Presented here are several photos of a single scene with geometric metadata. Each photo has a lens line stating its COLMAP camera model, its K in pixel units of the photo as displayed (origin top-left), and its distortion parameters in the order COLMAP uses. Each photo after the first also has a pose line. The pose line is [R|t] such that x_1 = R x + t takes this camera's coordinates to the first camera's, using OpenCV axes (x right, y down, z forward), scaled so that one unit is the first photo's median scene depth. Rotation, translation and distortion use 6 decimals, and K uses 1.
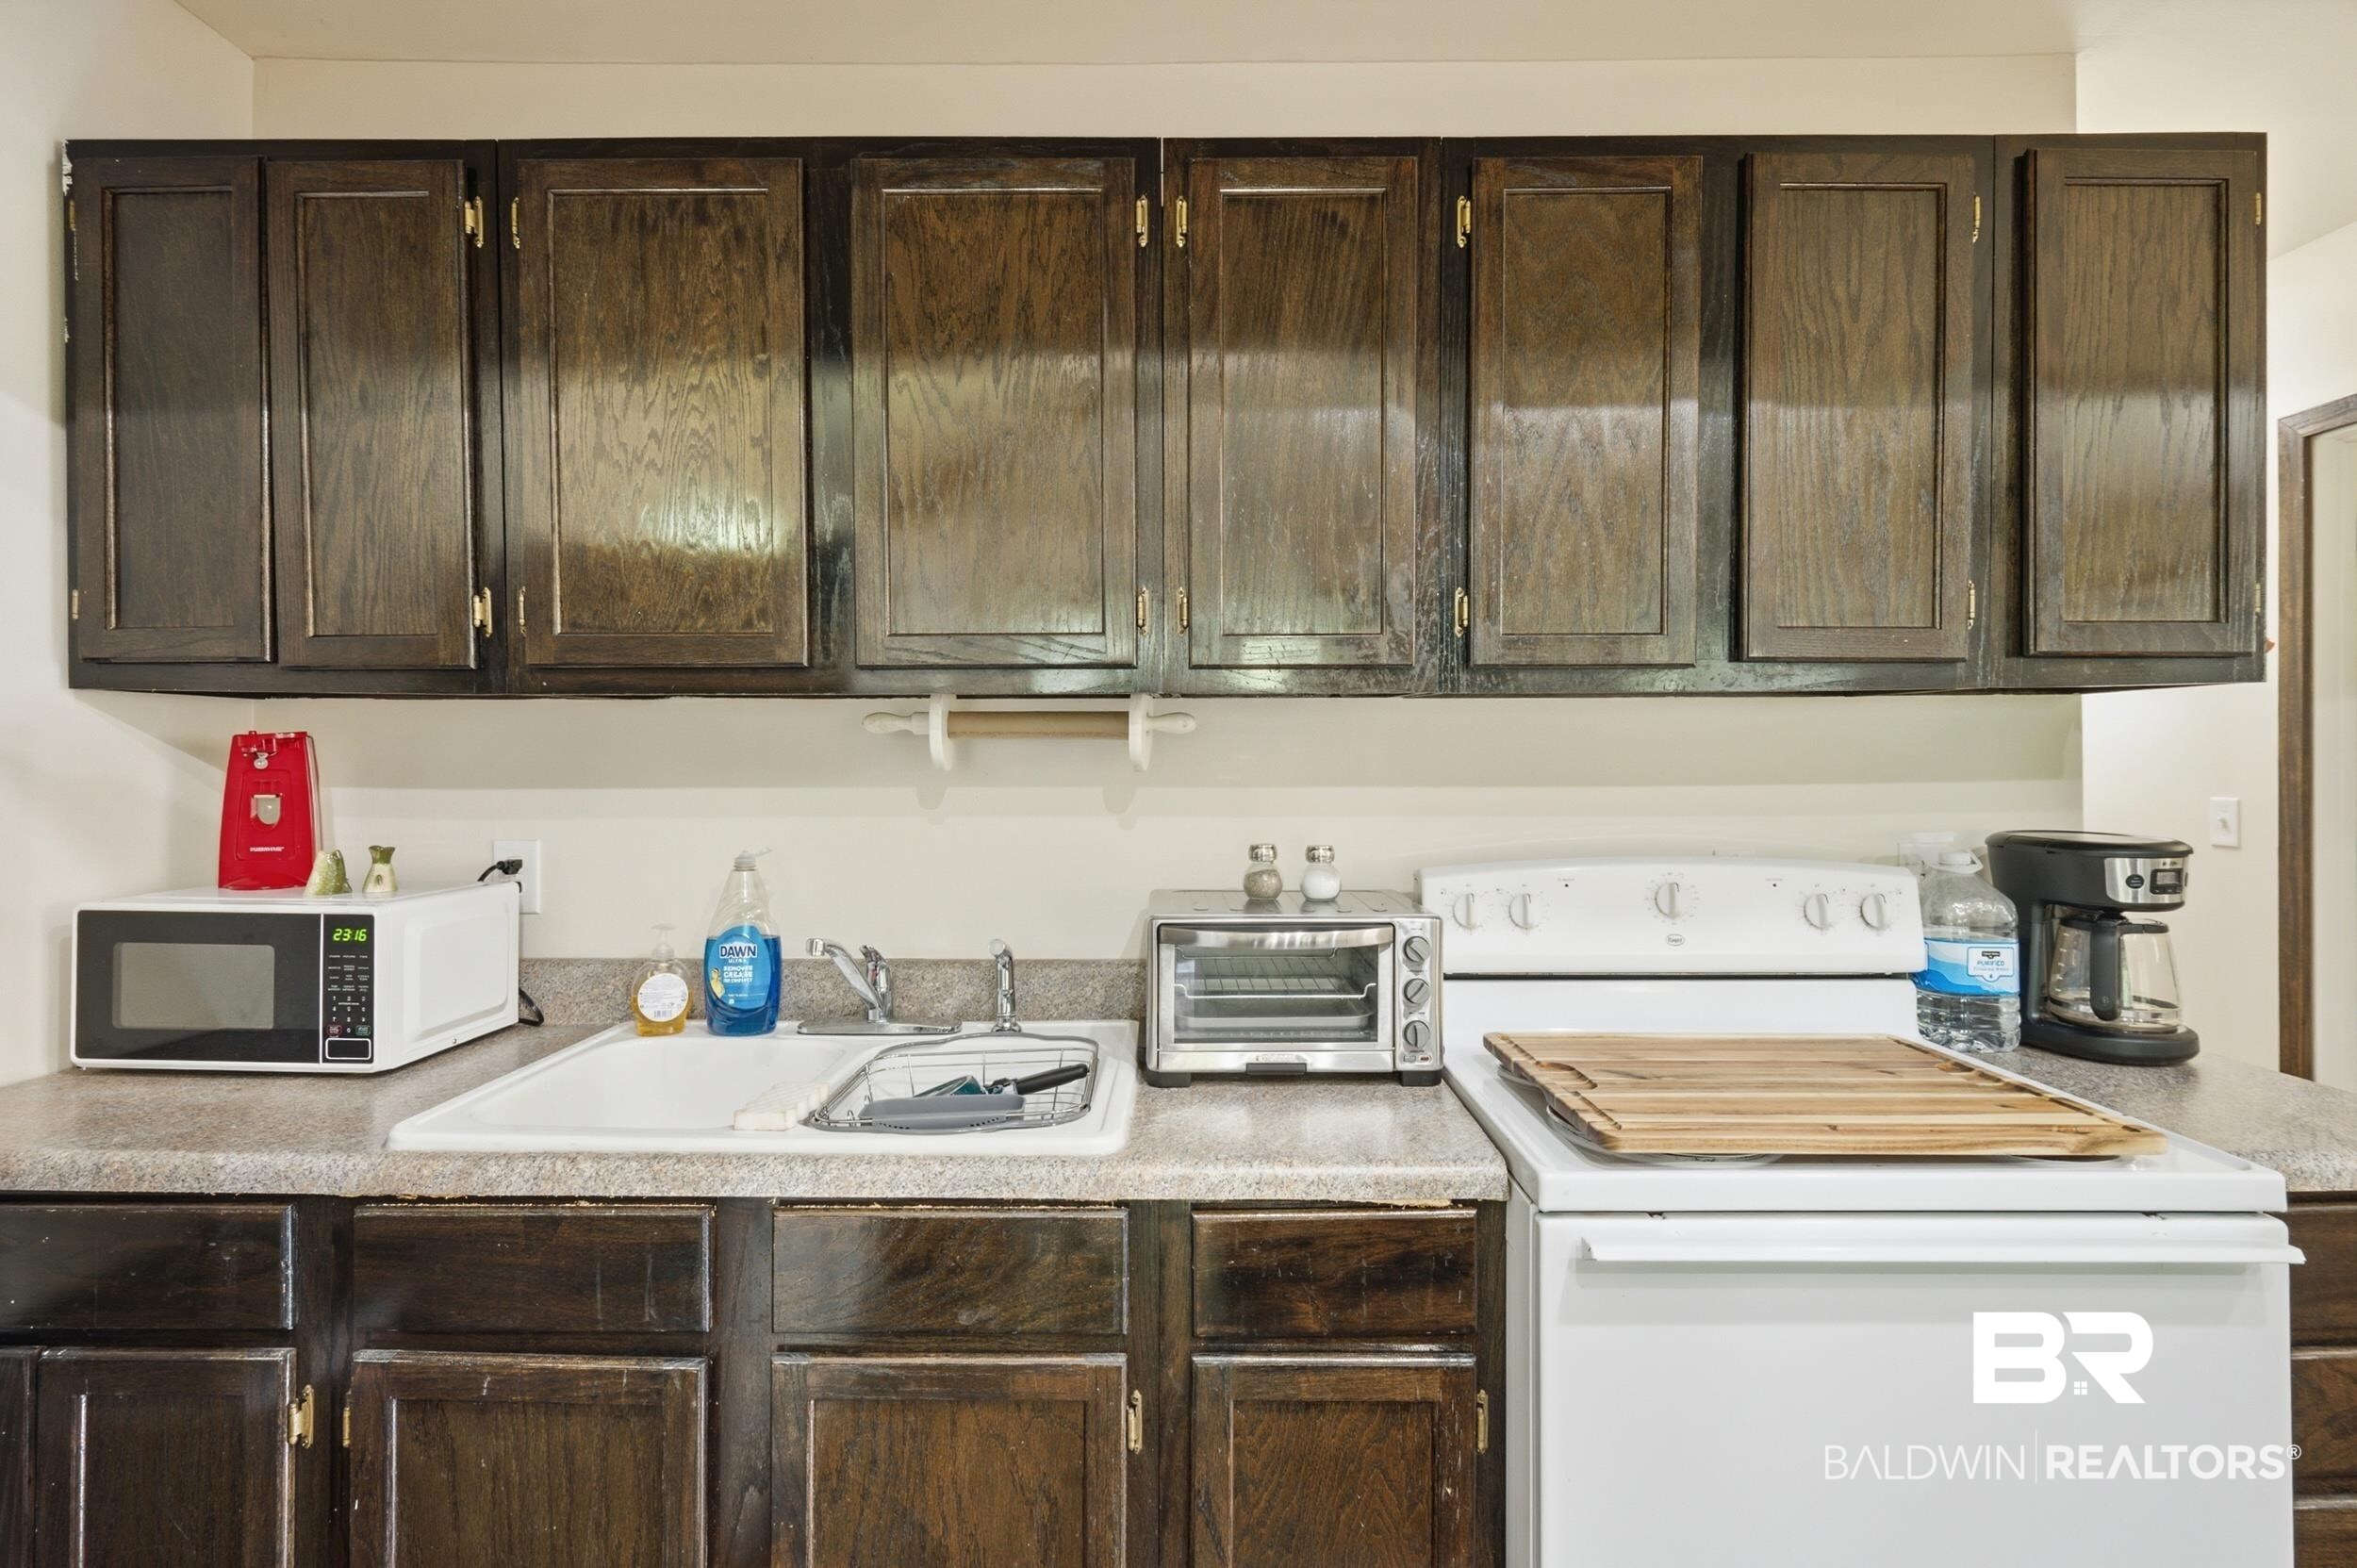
lens RADIAL K [[1073.1, 0, 1181.1], [0, 1073.1, 767.2], [0, 0, 1]] dist [-0.003655, 0.000622]
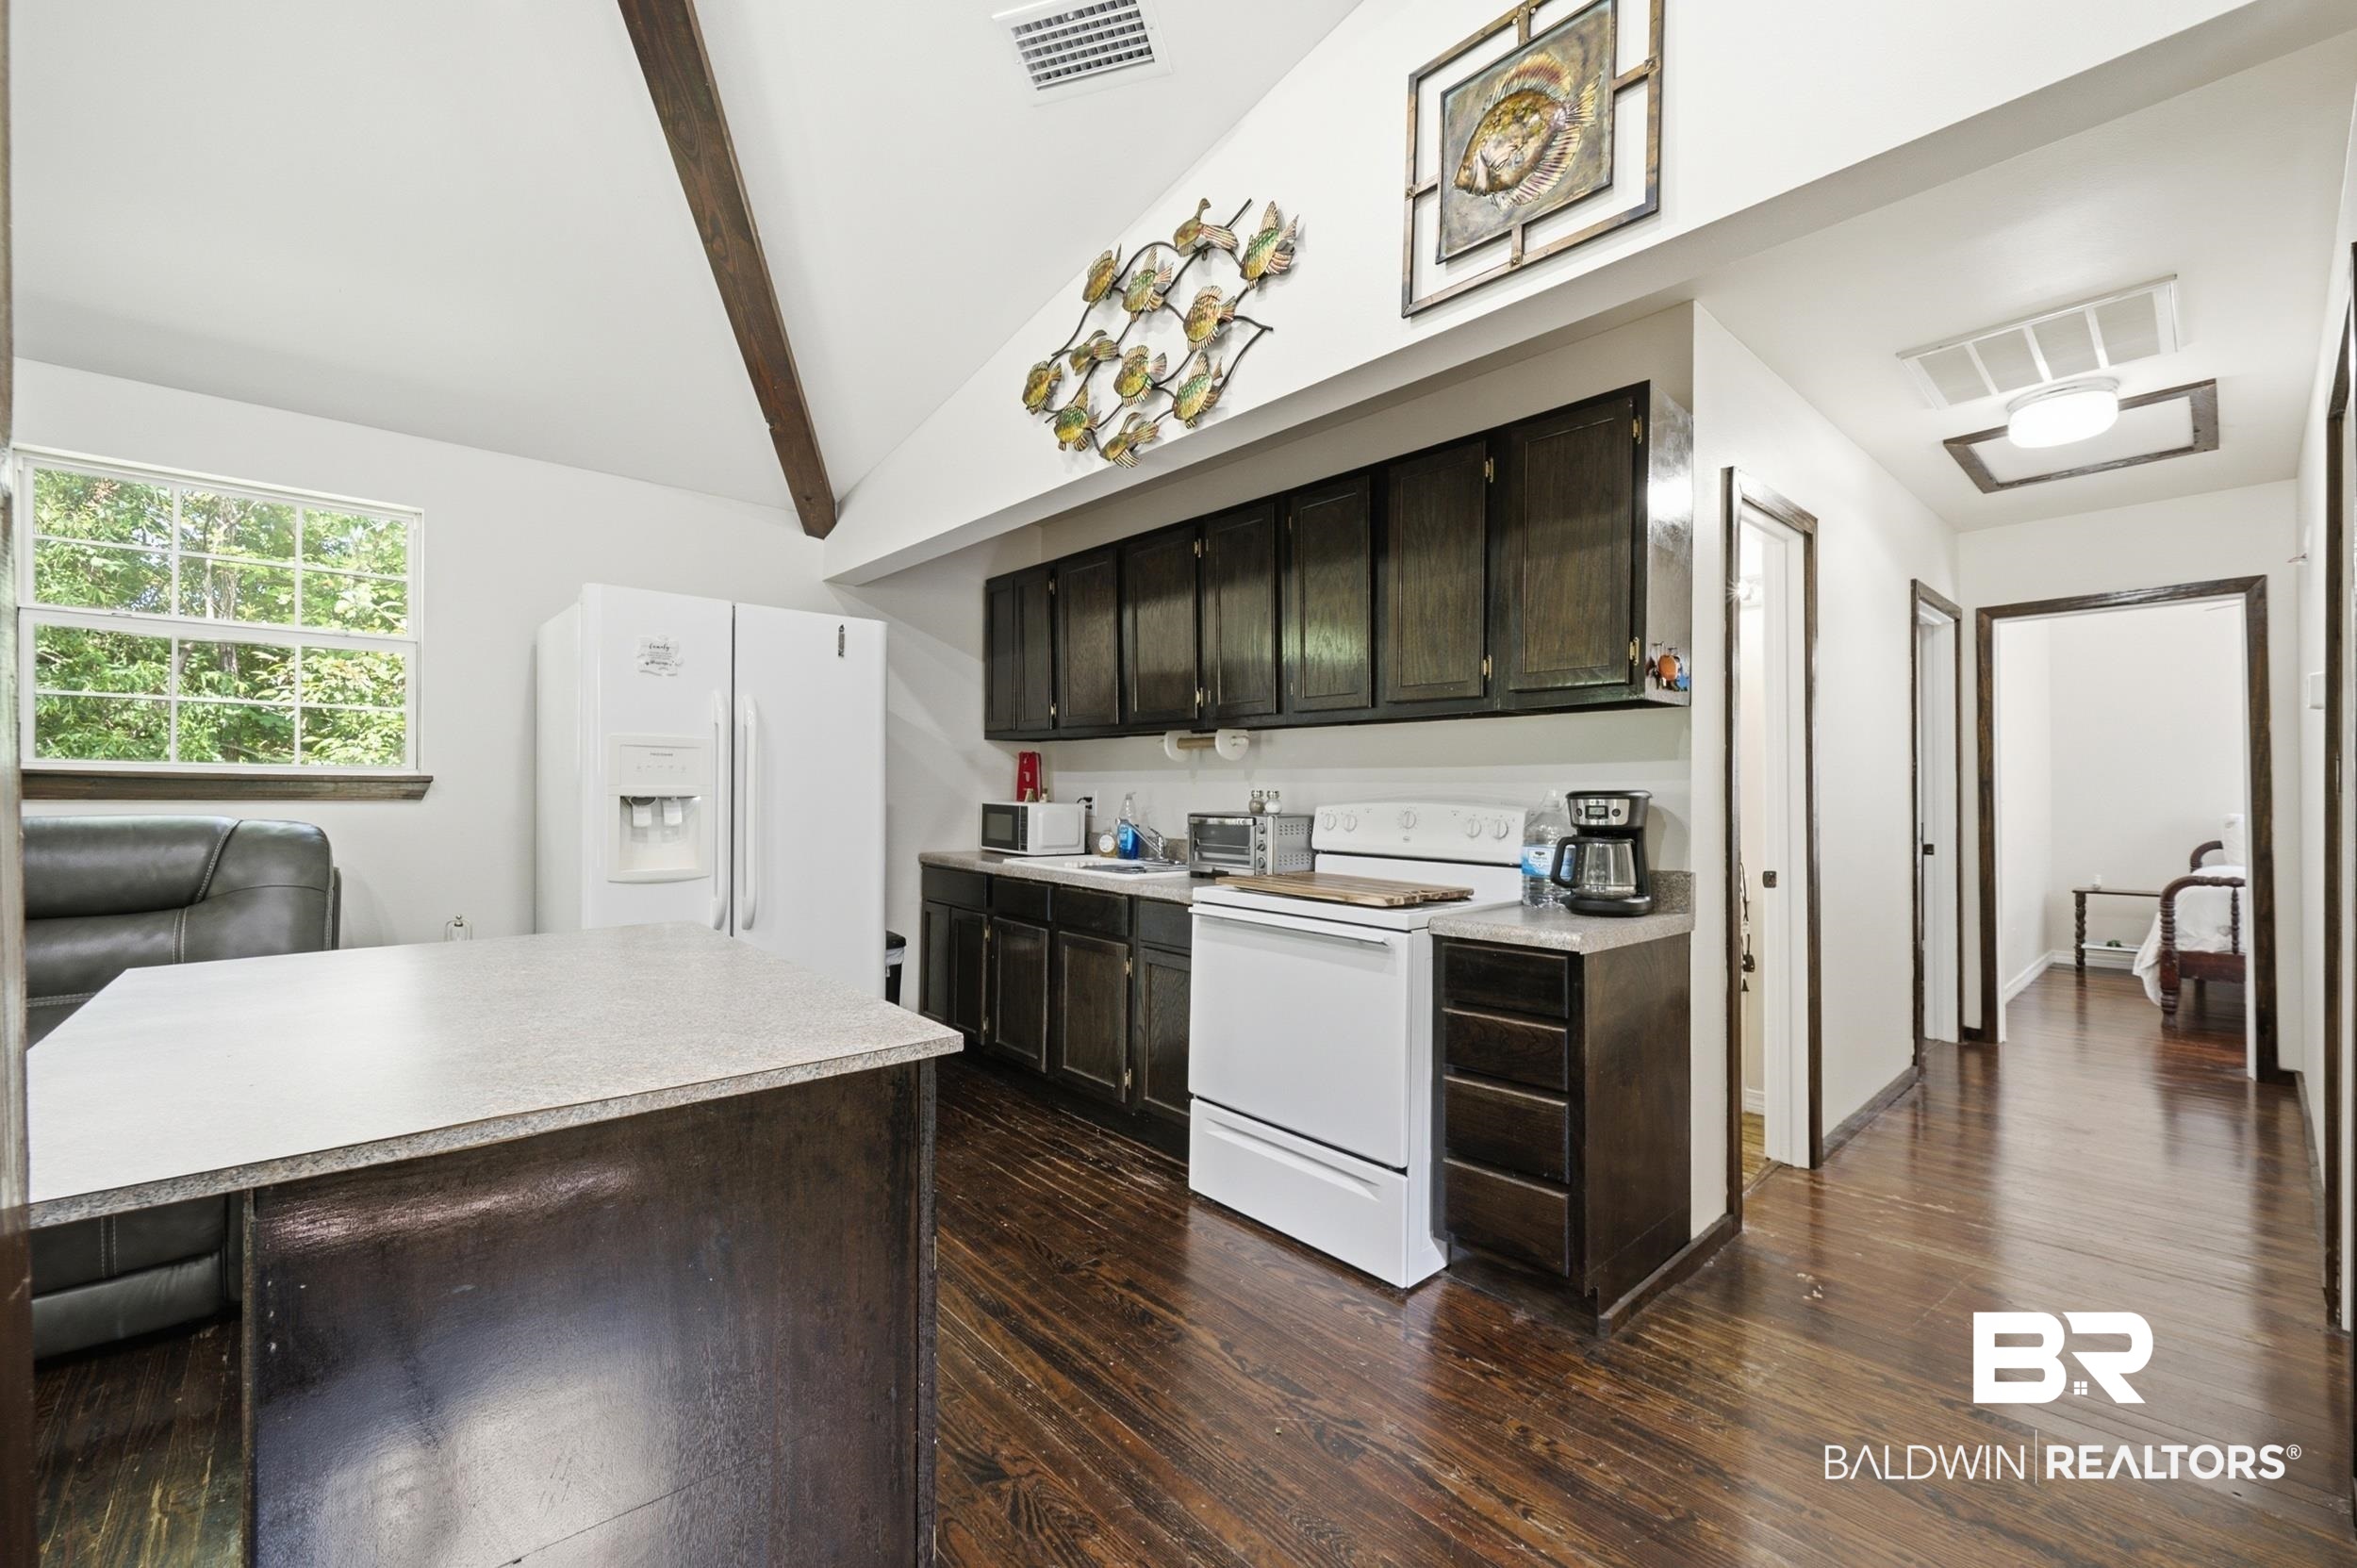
lens RADIAL K [[950.6, 0, 1175.1], [0, 950.6, 784.1], [0, 0, 1]] dist [0.002604, 0.000067]
pose [[0.665749, 0.004956, -0.746160, 1.623841], [-0.013407, 0.999896, -0.005321, 0.076626], [0.746056, 0.013546, 0.665746, -0.566136]]
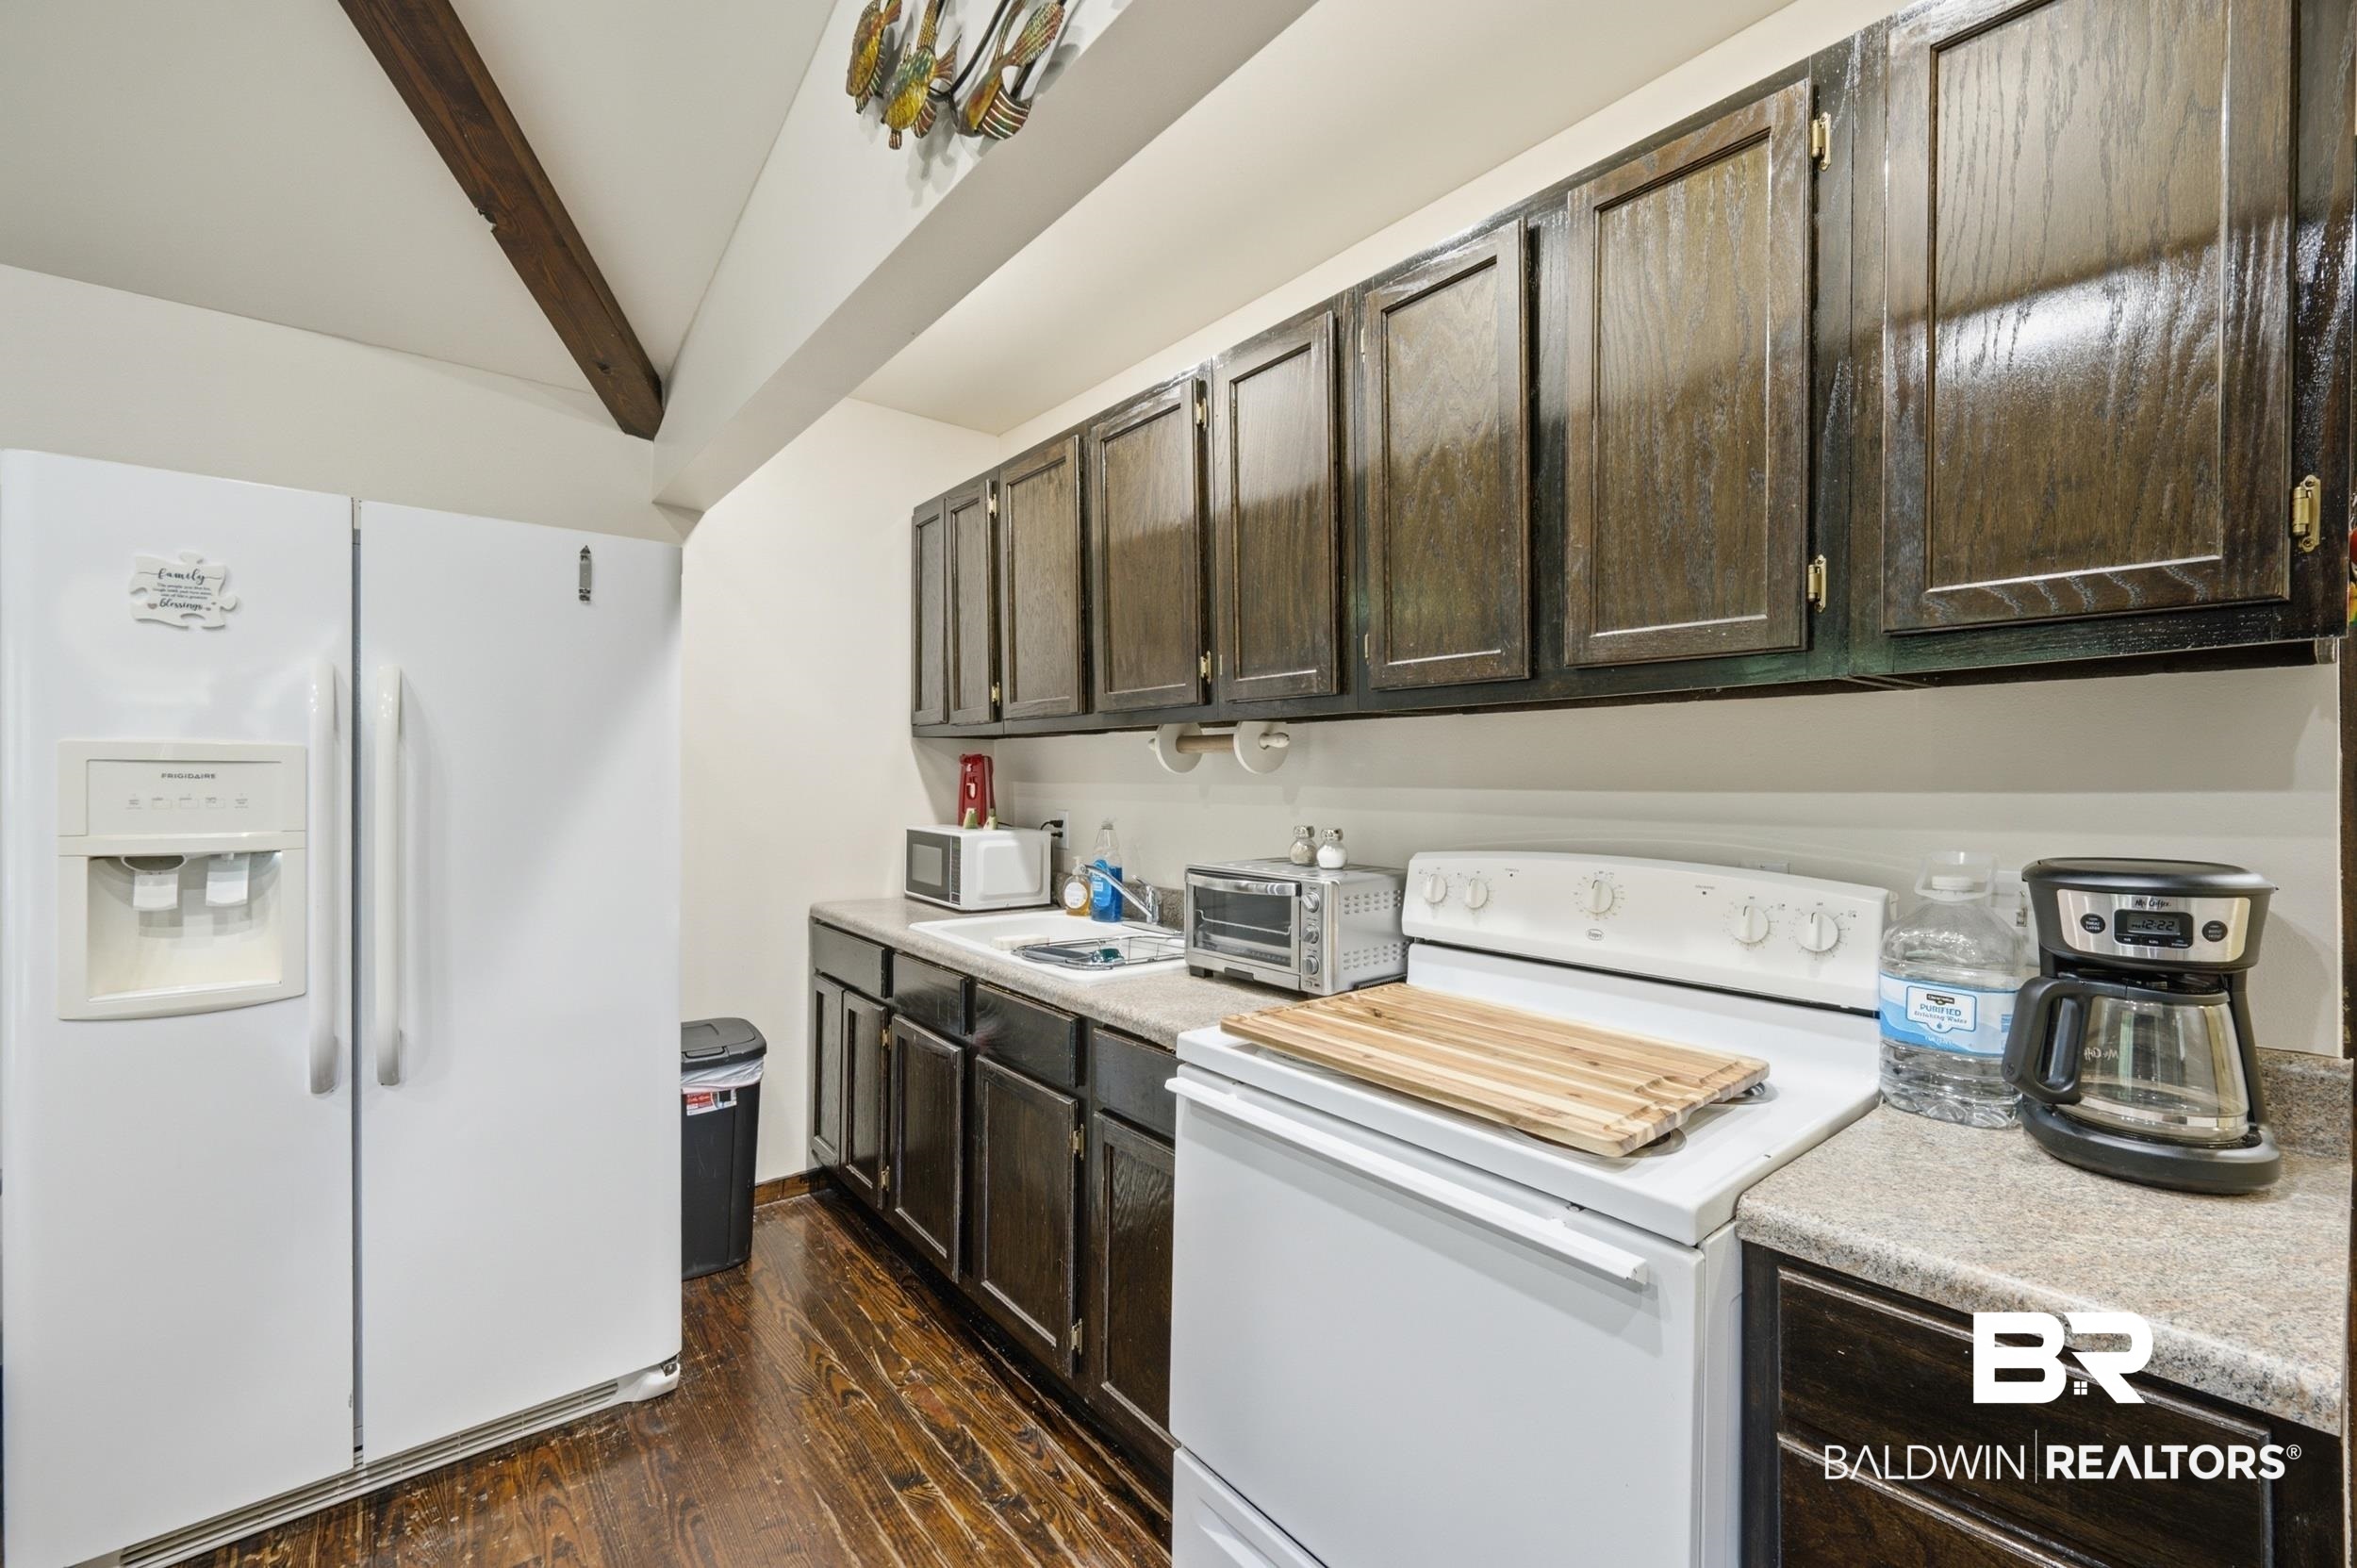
lens RADIAL K [[964.3, 0, 1190.3], [0, 964.3, 778.6], [0, 0, 1]] dist [-0.009114, -0.000151]
pose [[0.640328, 0.006867, -0.768071, 0.998837], [-0.010423, 0.999946, 0.000250, 0.013179], [0.768031, 0.007846, 0.640365, 0.099520]]
